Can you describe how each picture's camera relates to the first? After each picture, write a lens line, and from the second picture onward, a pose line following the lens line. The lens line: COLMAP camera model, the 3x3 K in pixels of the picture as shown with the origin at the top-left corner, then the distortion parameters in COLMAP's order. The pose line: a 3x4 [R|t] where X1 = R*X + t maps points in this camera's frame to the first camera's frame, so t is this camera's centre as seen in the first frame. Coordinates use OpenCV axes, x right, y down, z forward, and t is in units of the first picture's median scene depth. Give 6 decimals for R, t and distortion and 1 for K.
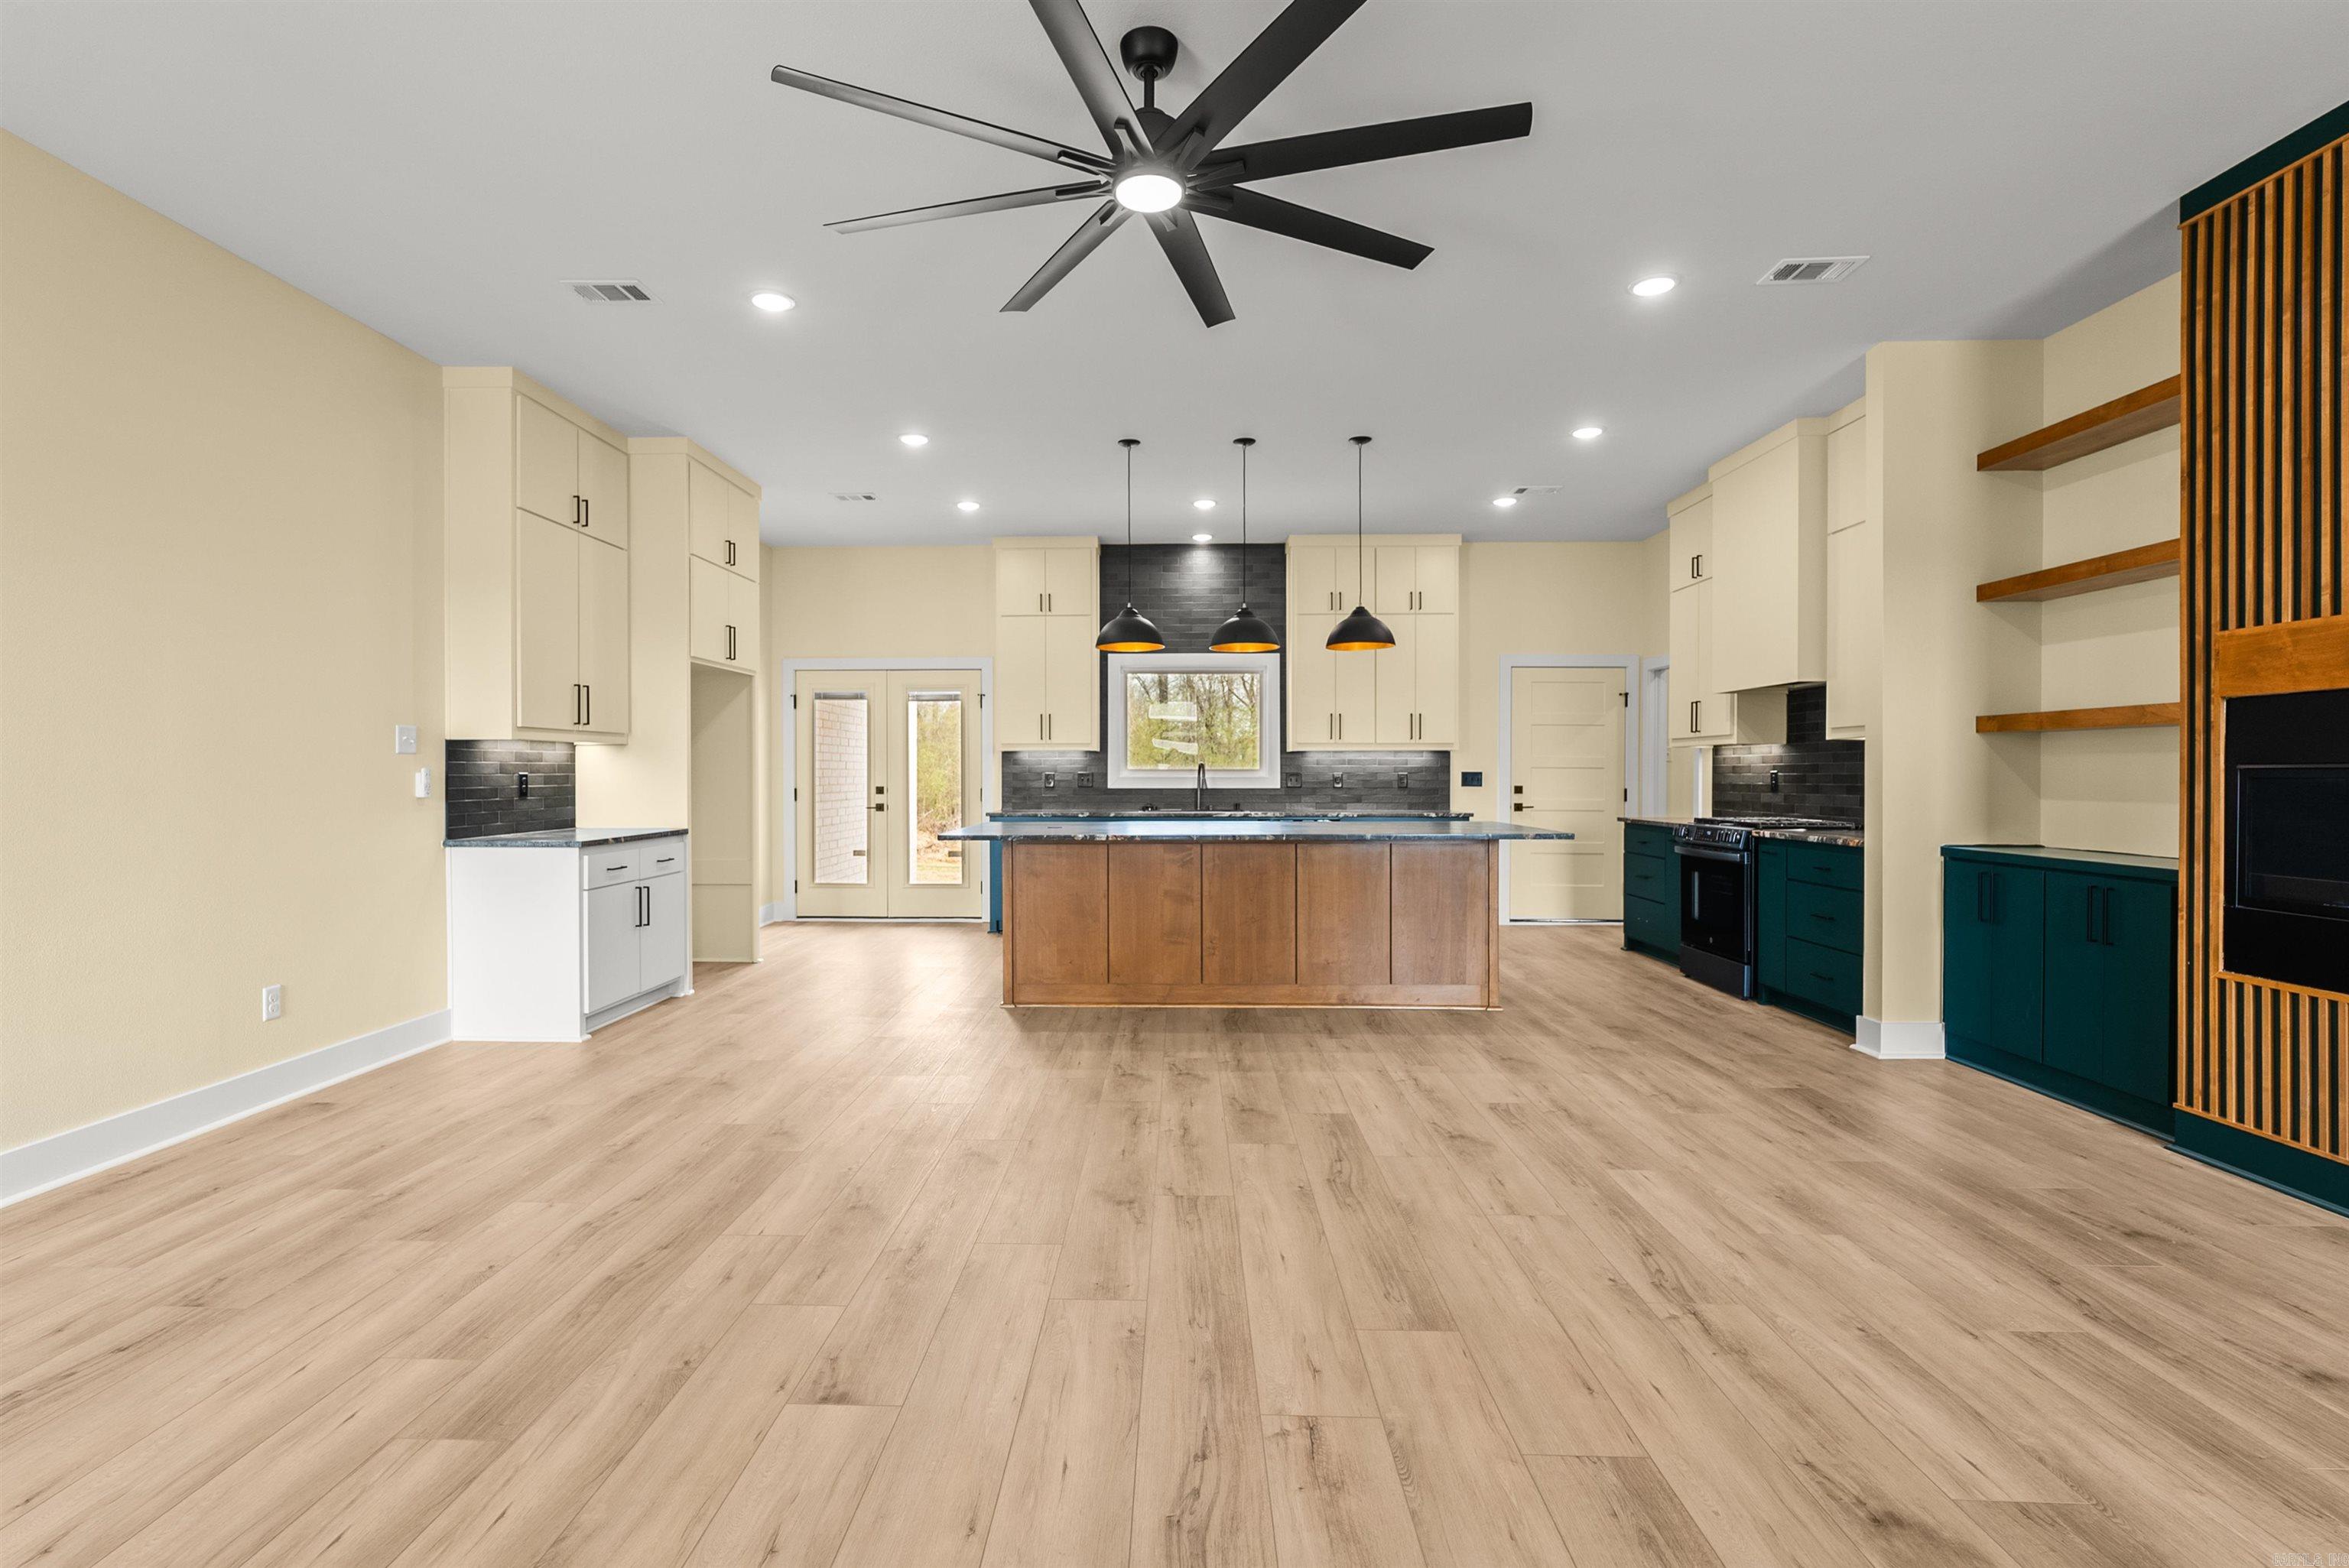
lens RADIAL K [[1092.3, 0, 1144.7], [0, 1092.3, 787.3], [0, 0, 1]] dist [-0.004843, 0.000019]
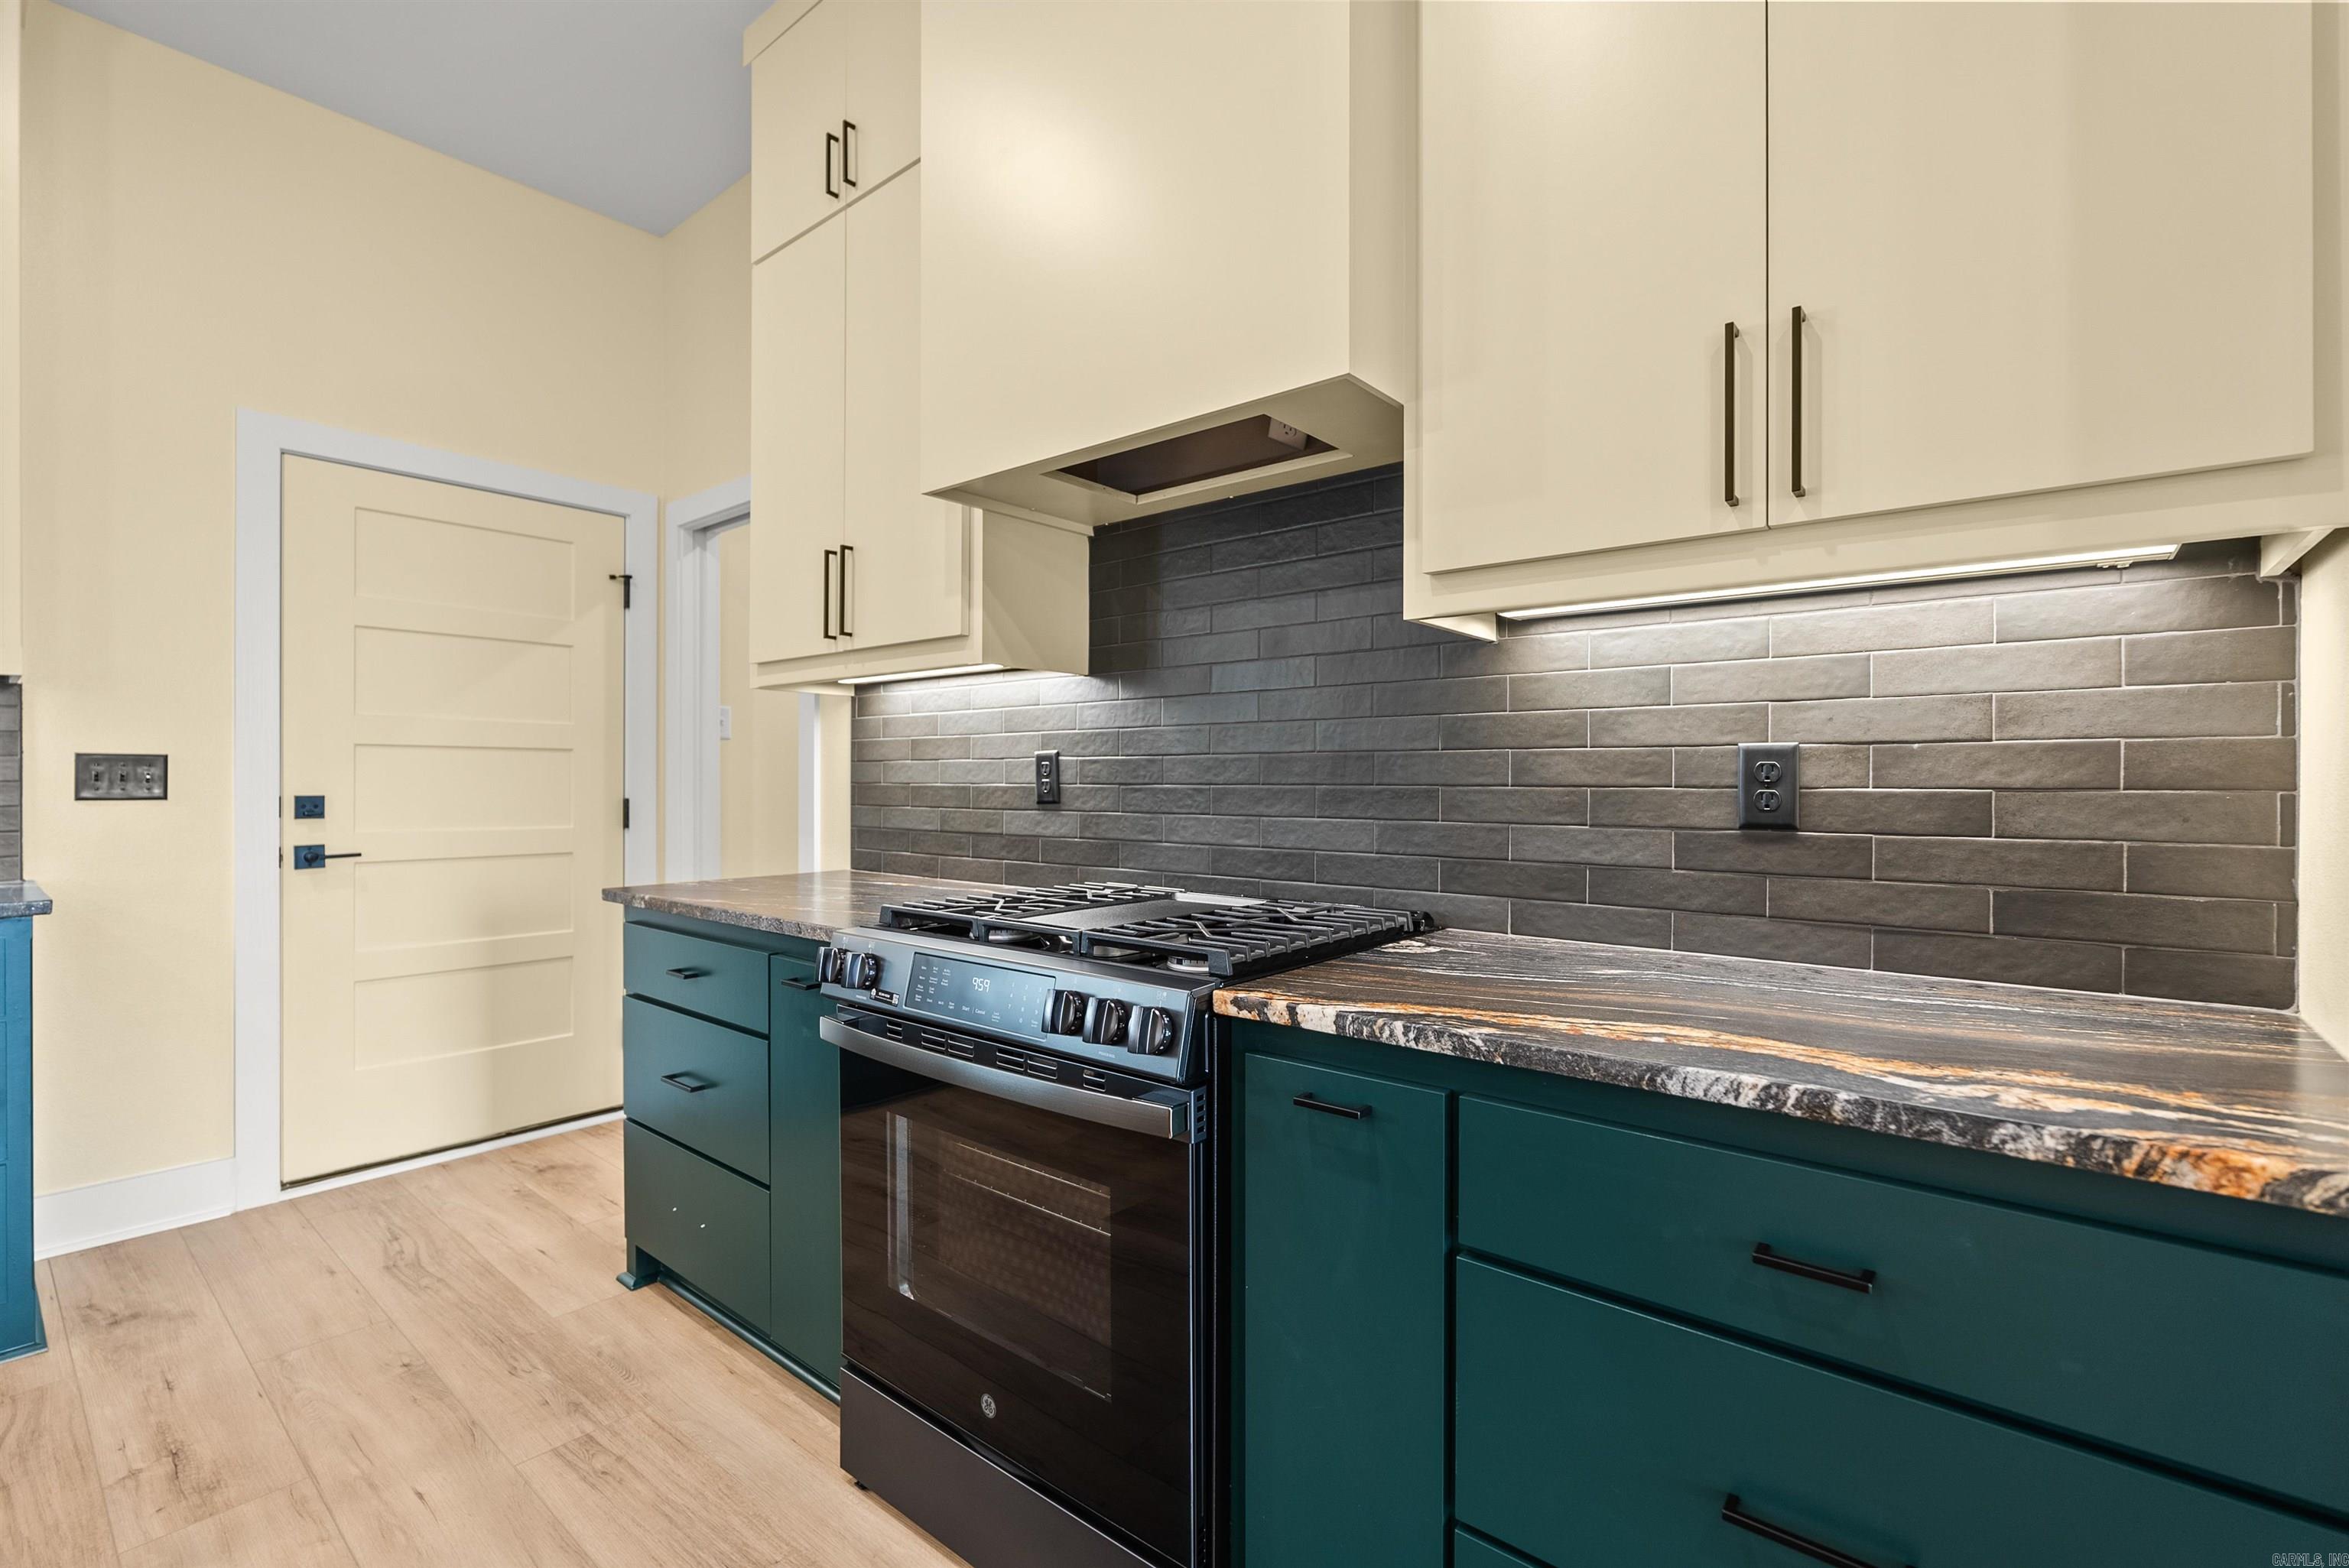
lens RADIAL K [[1042.3, 0, 1177.0], [0, 1042.3, 777.5], [0, 0, 1]] dist [-0.006277, 0.000028]
pose [[0.617720, -0.000770, 0.786398, 0.391121], [0.009570, 0.999933, -0.006538, -0.003731], [-0.786340, 0.011564, 0.617686, 0.892766]]
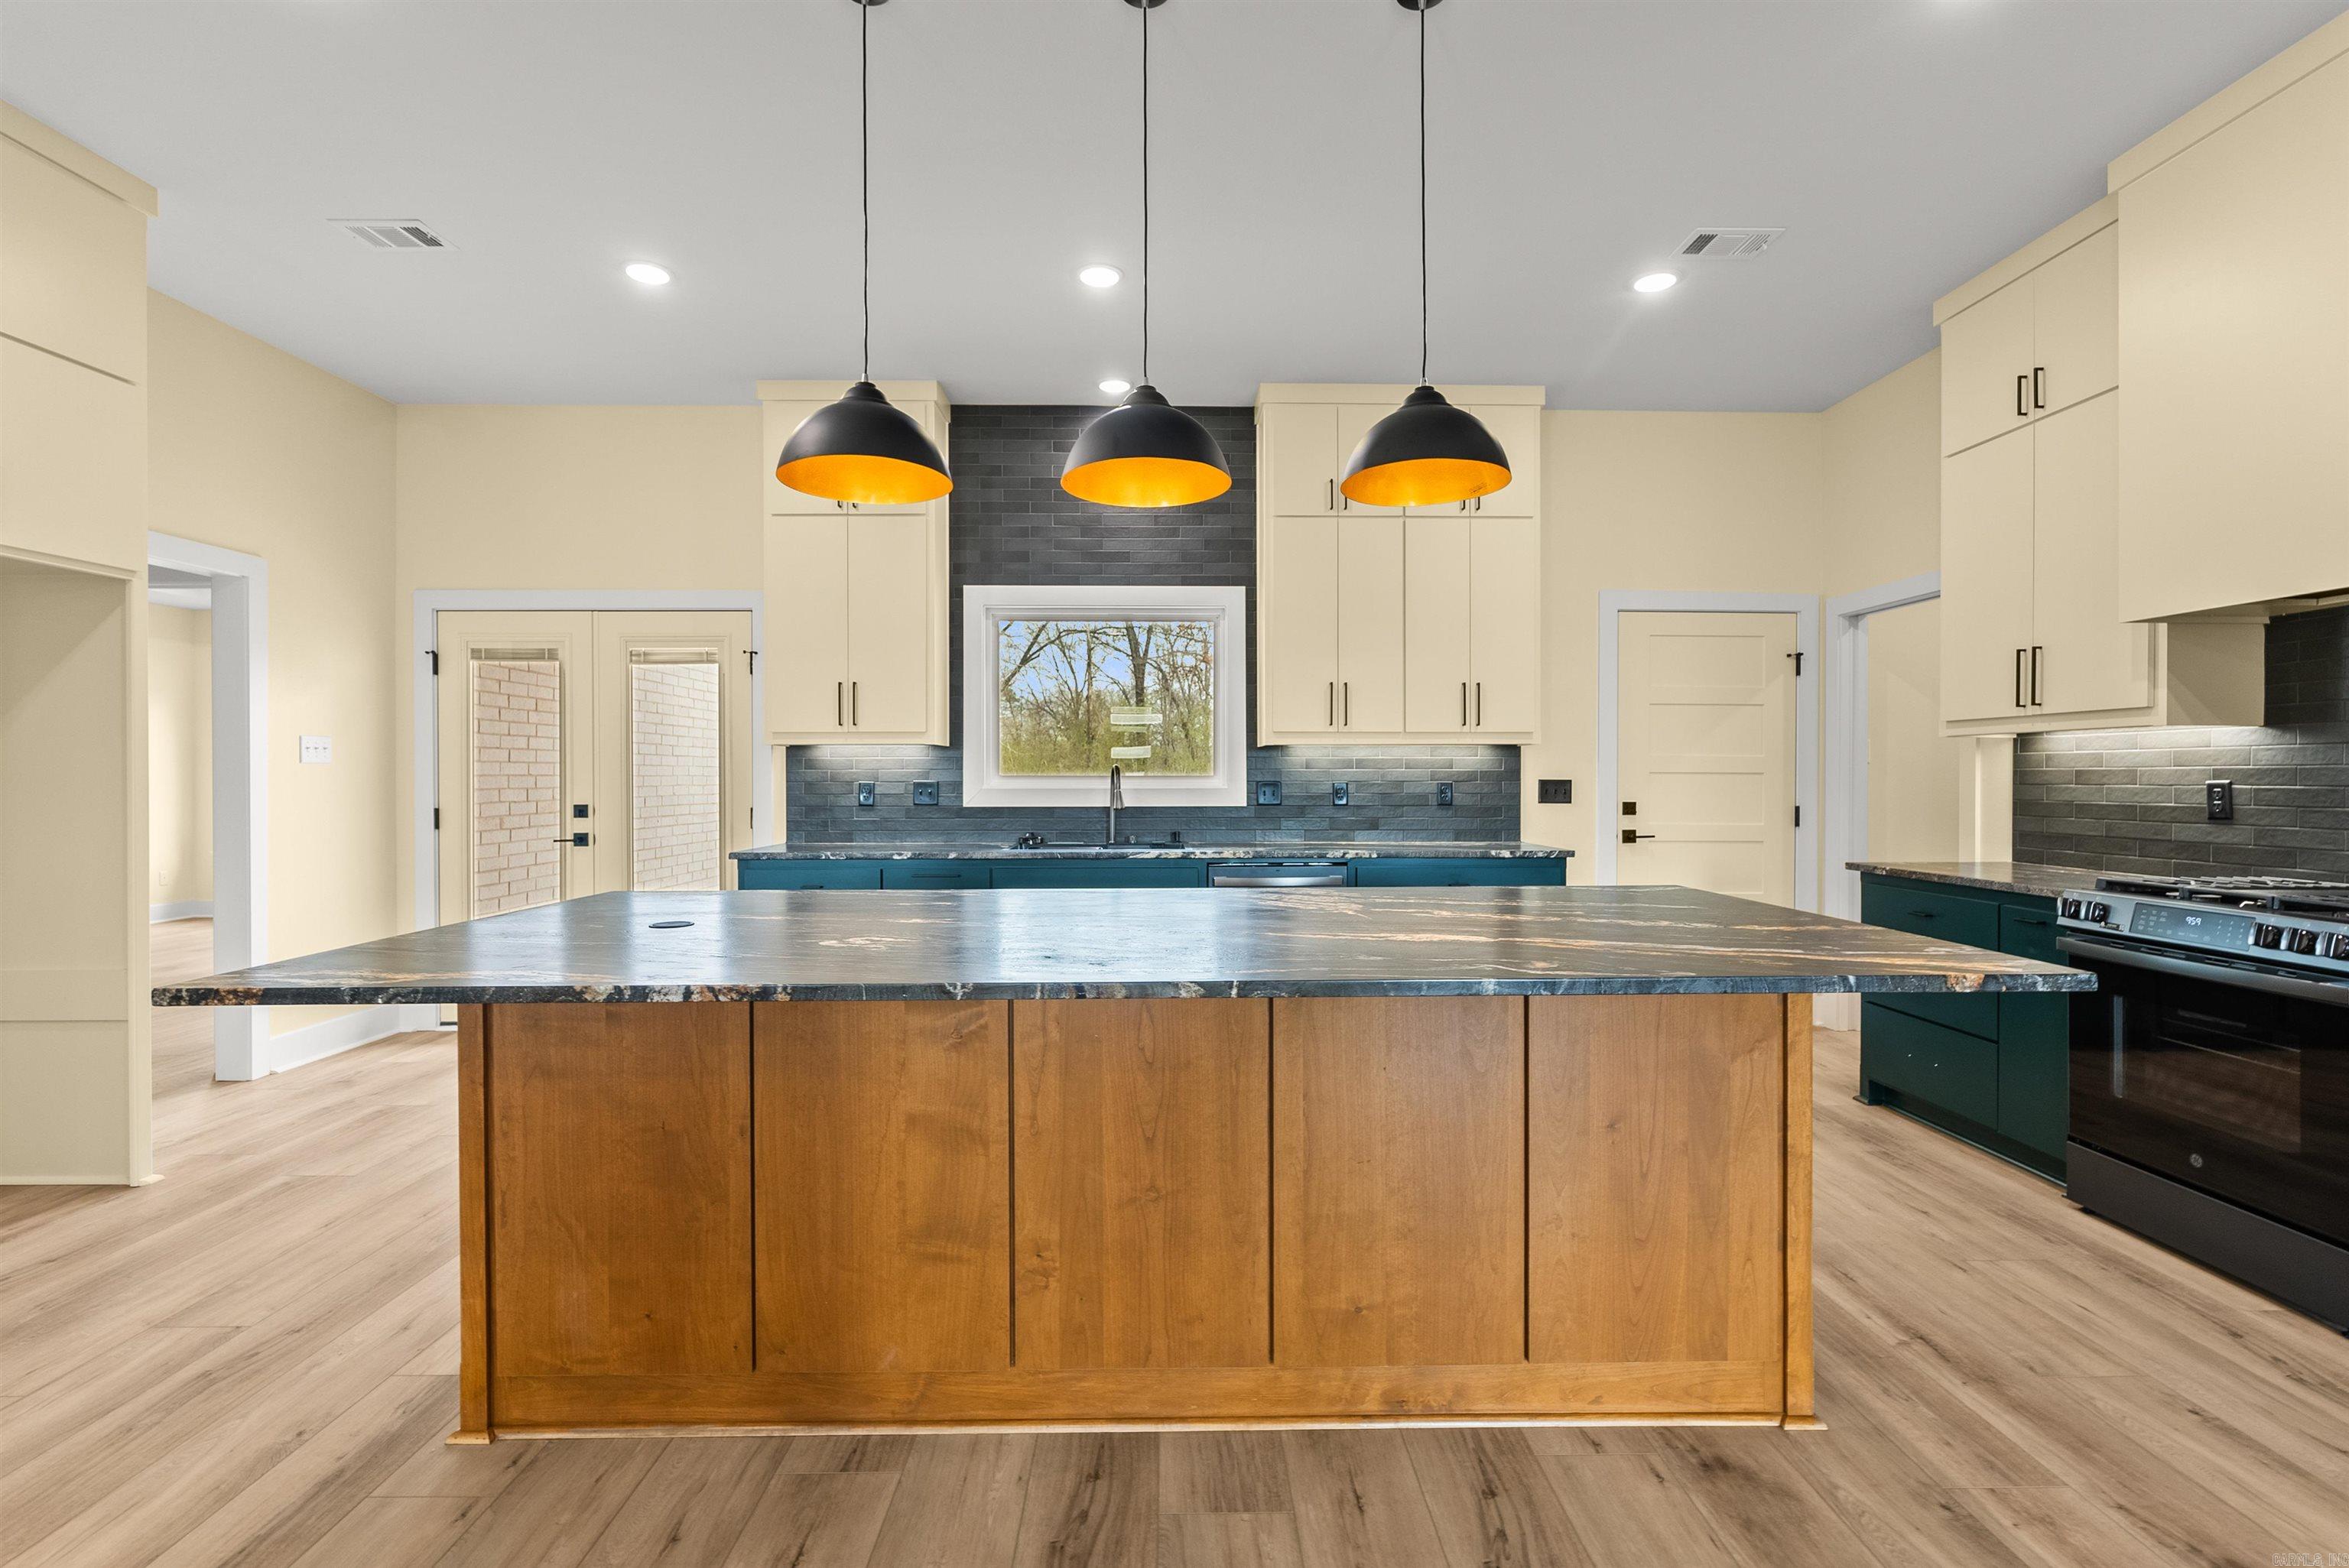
lens RADIAL K [[1042.3, 0, 1177.0], [0, 1042.3, 777.5], [0, 0, 1]] dist [-0.006277, 0.000028]
pose [[0.999028, -0.000415, 0.044080, 0.091840], [0.000919, 0.999935, -0.011404, -0.013526], [-0.044072, 0.011433, 0.998963, 0.649823]]
